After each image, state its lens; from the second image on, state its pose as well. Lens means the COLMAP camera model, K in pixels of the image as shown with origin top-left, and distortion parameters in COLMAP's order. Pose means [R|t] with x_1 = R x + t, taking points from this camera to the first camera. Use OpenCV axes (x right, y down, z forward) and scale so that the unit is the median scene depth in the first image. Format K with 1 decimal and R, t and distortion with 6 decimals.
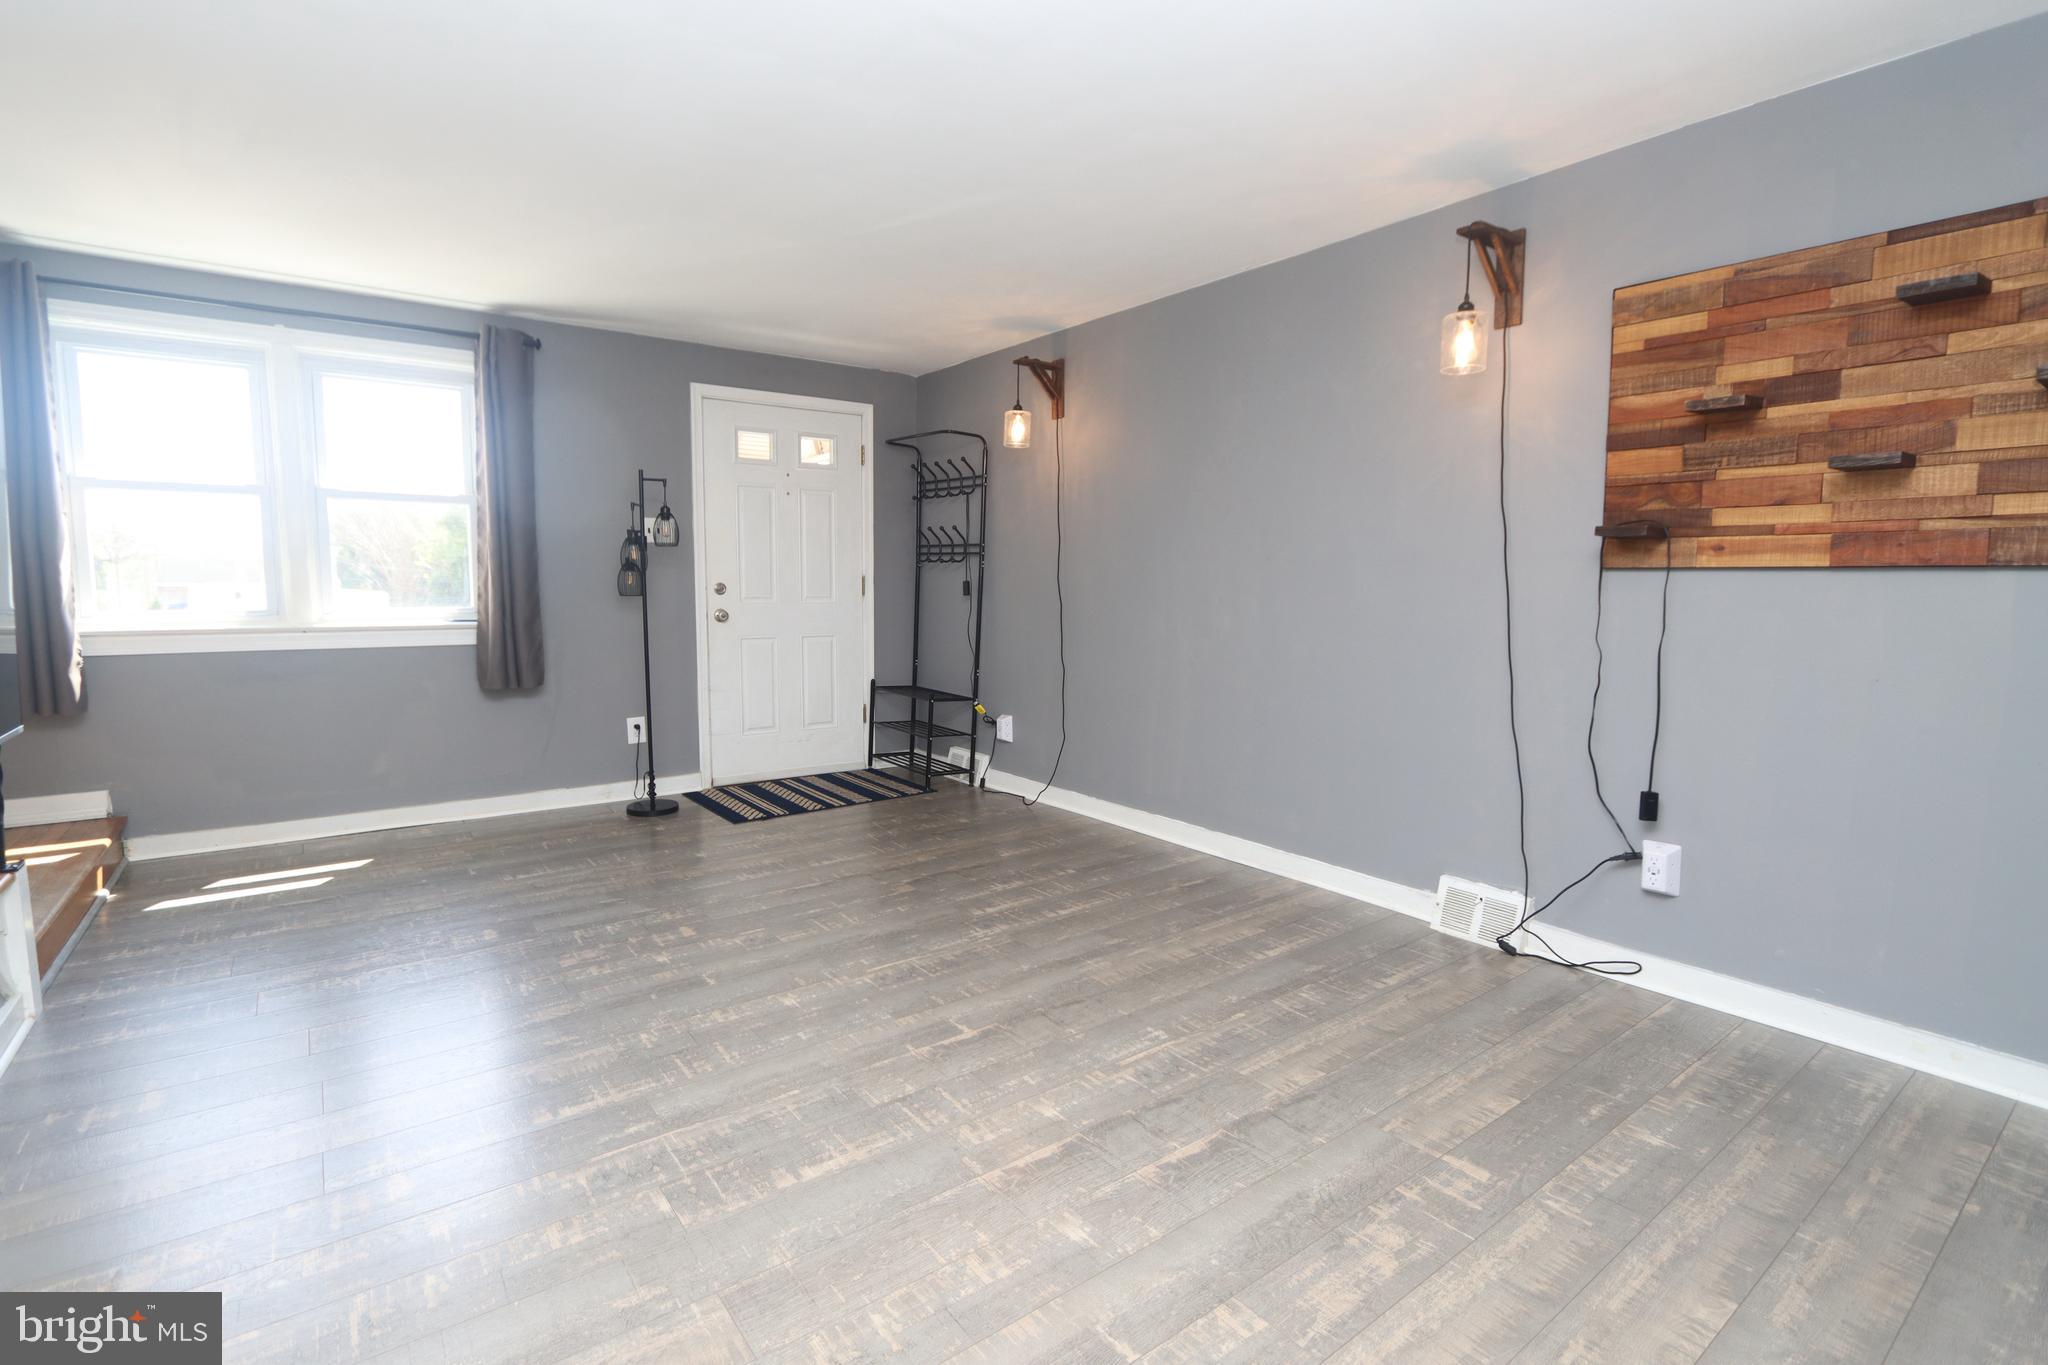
lens RADIAL K [[952.2, 0, 1016.4], [0, 952.2, 680.9], [0, 0, 1]] dist [-0.020206, 0.000075]
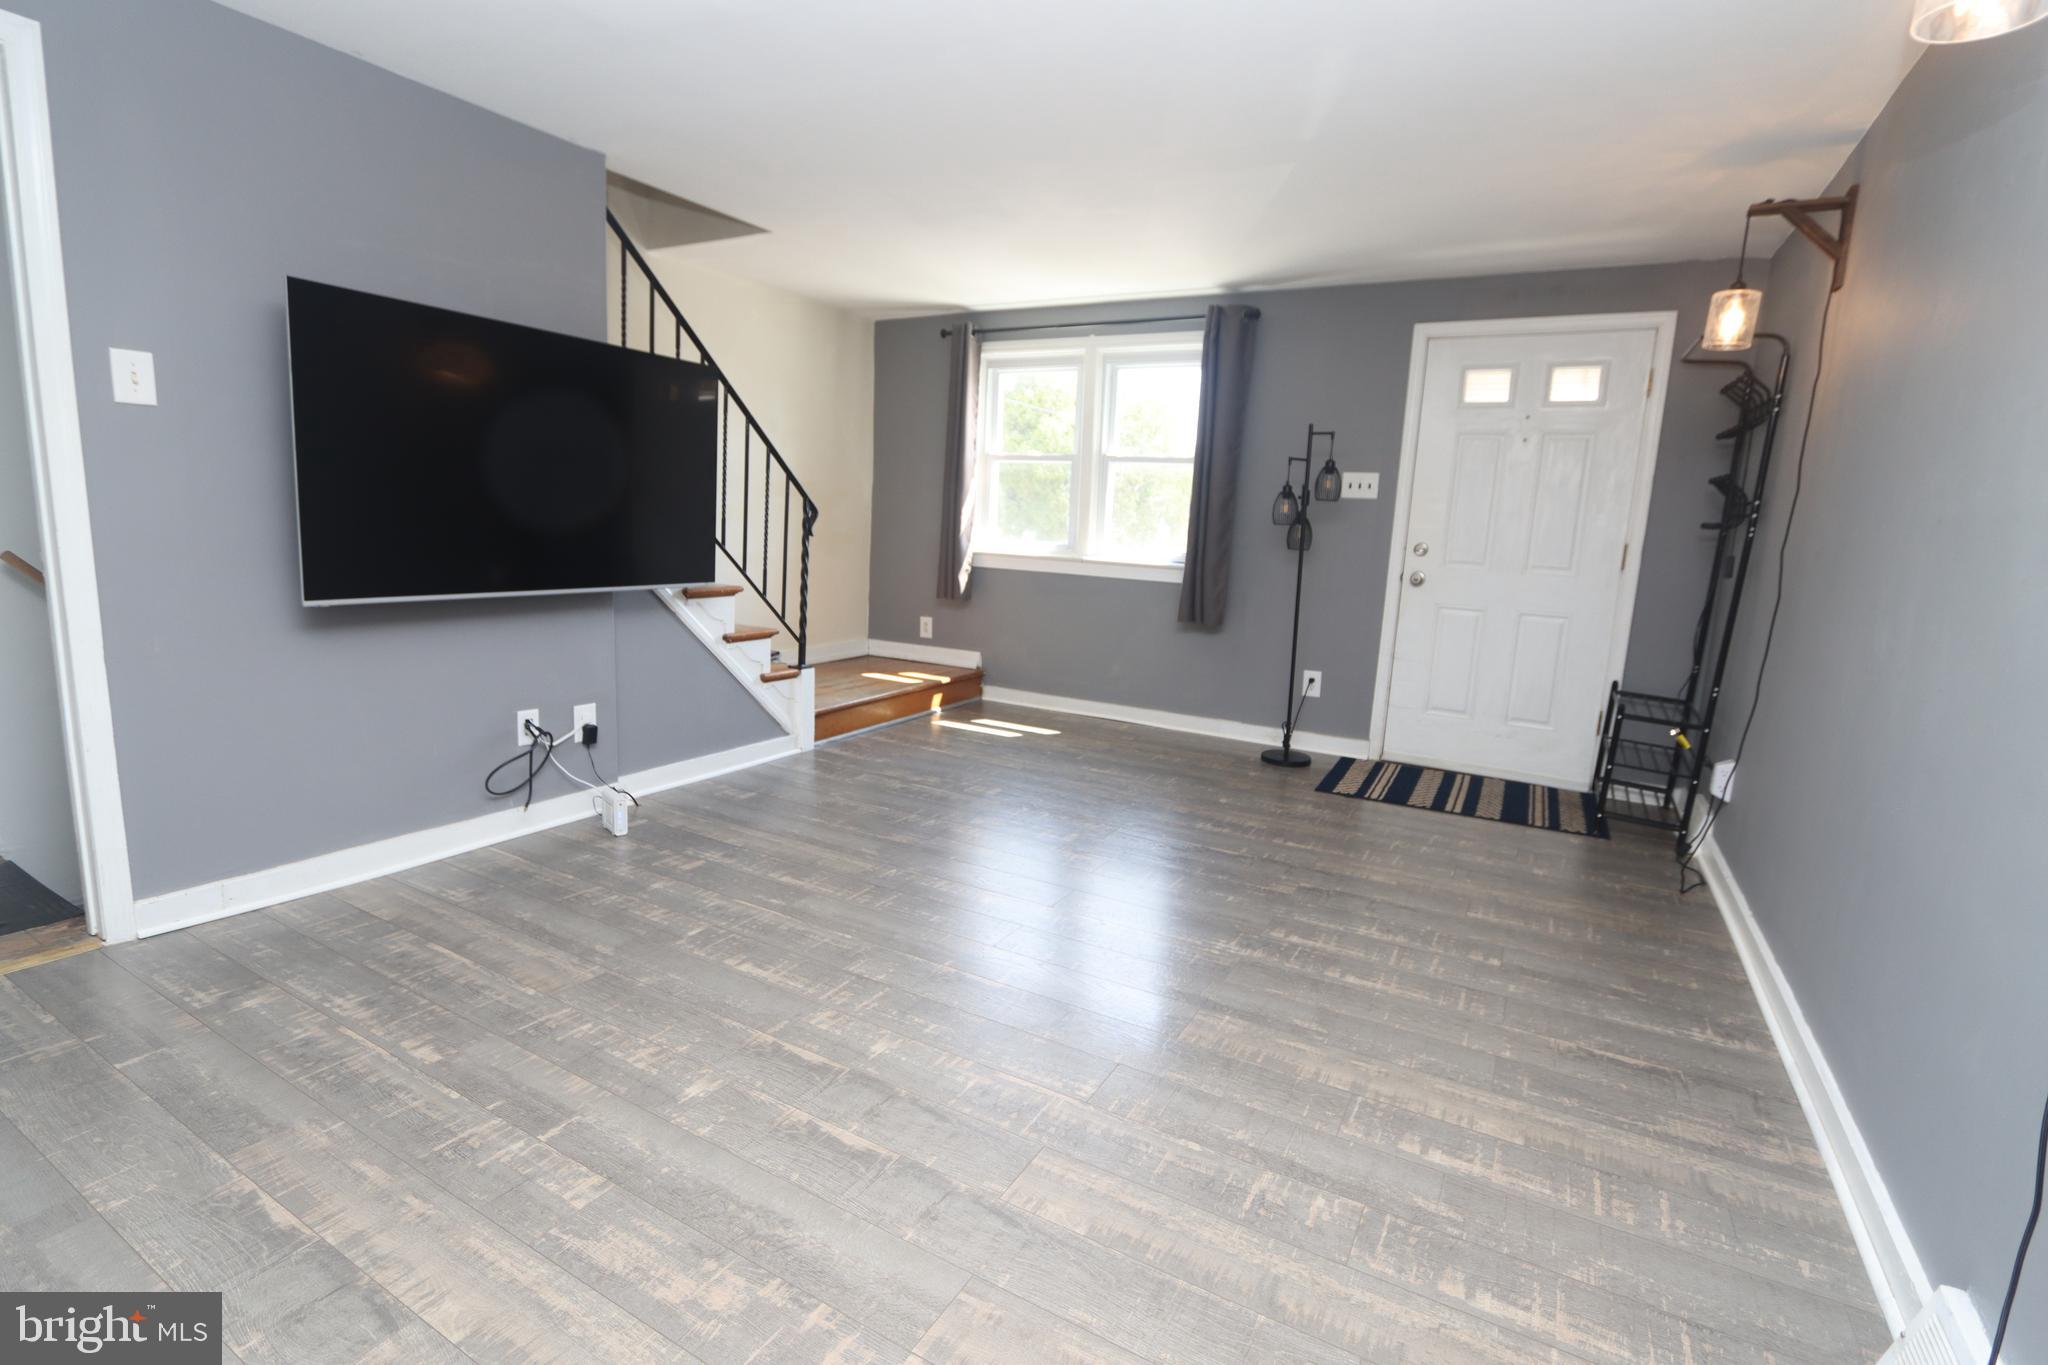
lens RADIAL K [[953.1, 0, 1002.1], [0, 953.1, 680.1], [0, 0, 1]] dist [-0.025370, 0.006233]
pose [[0.395338, 0.168483, -0.902951, 0.537548], [-0.138096, 0.982762, 0.122912, -0.042720], [0.908095, 0.076102, 0.411791, 0.385755]]
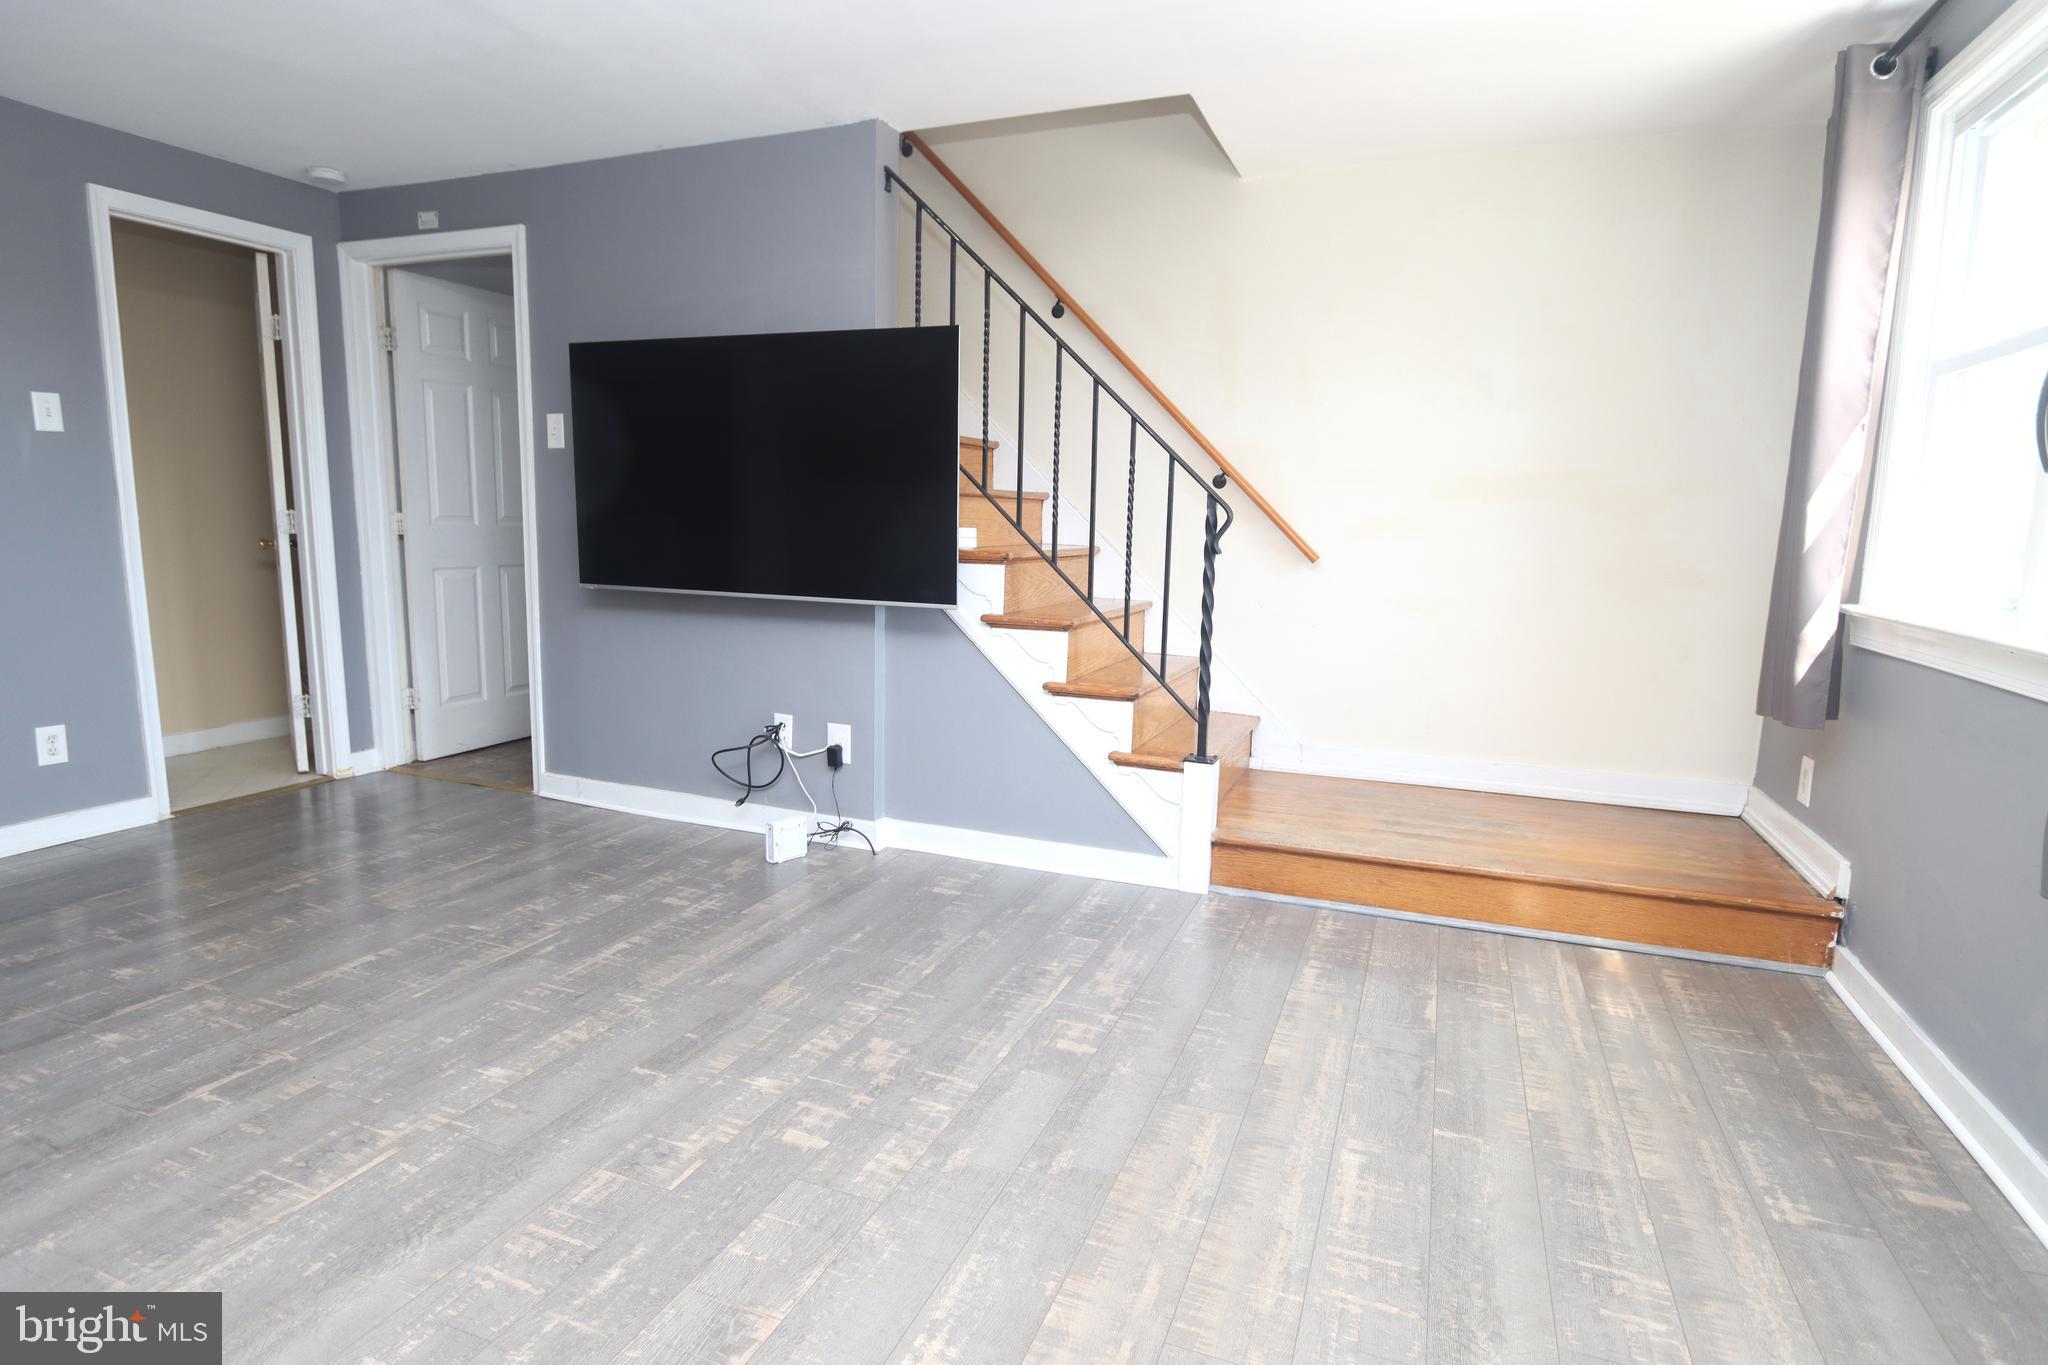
lens RADIAL K [[1078.6, 0, 1024.0], [0, 1078.6, 682.5], [0, 0, 1]] dist [-0.001994, -0.000141]
pose [[-0.856156, 0.059757, -0.513251, -0.129510], [-0.075569, 0.968130, 0.238775, -0.137490], [0.511162, 0.243214, -0.824354, 1.329259]]
